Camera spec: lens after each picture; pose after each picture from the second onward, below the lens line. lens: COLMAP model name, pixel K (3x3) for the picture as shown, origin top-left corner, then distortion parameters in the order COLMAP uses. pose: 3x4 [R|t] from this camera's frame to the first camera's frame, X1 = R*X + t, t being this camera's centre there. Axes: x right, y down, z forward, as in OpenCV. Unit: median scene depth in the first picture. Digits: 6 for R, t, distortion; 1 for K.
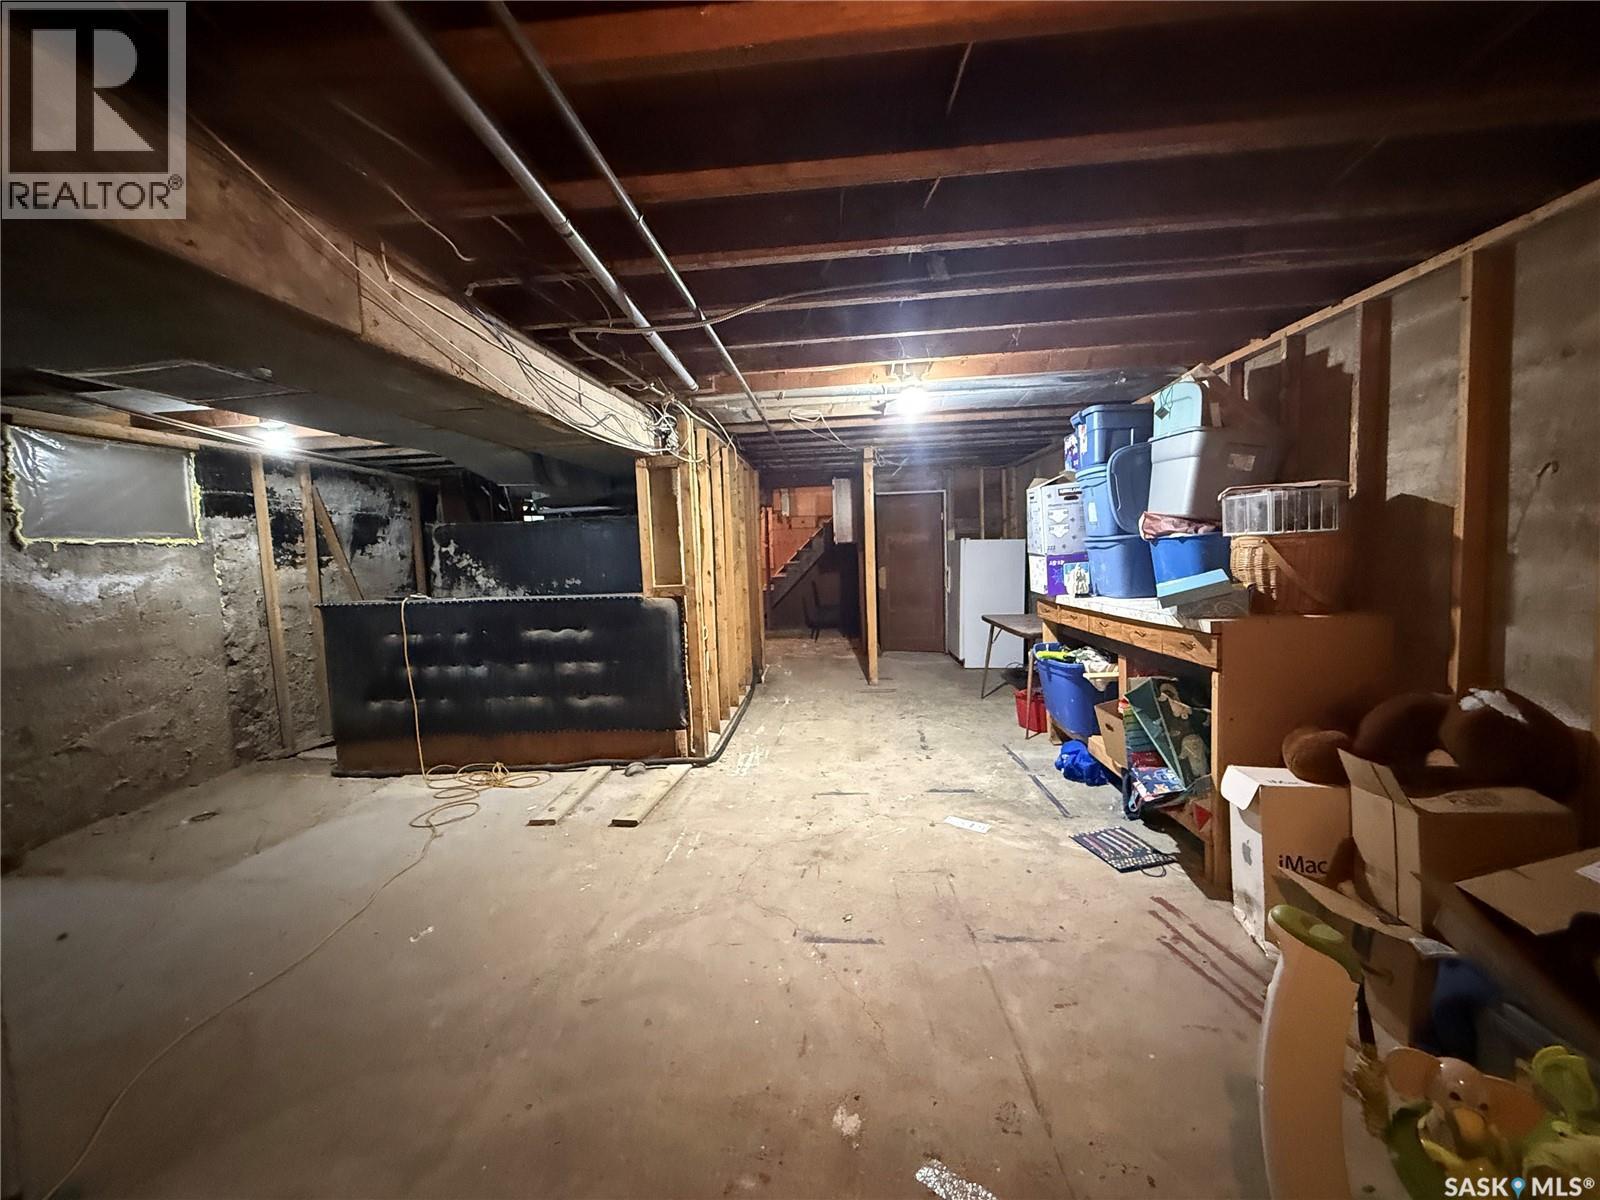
lens RADIAL K [[635.9, 0, 793.9], [0, 635.9, 598.0], [0, 0, 1]] dist [0.001427, -0.000028]
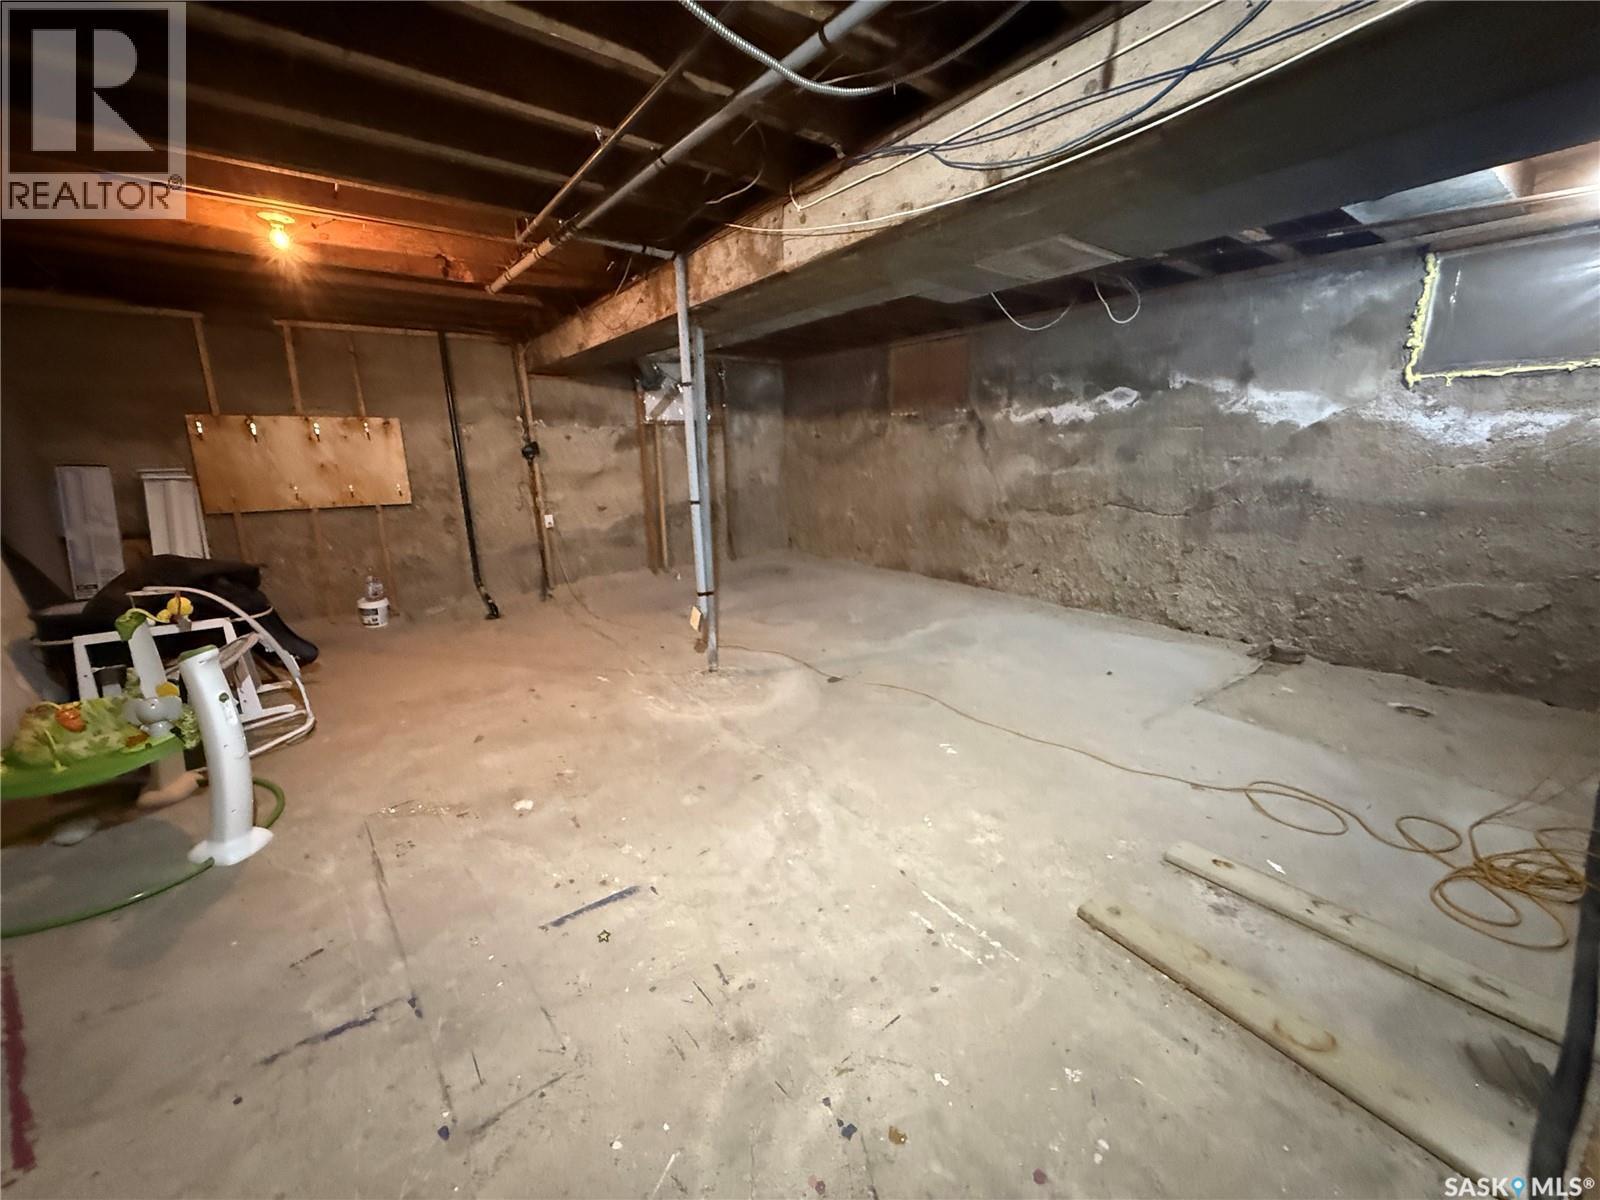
lens RADIAL K [[635.9, 0, 793.9], [0, 635.9, 598.0], [0, 0, 1]] dist [0.001427, -0.000028]
pose [[-0.748366, 0.203503, -0.631296, 0.215075], [-0.005249, 0.949924, 0.312438, -0.066625], [0.663265, 0.237132, -0.709823, 1.116888]]
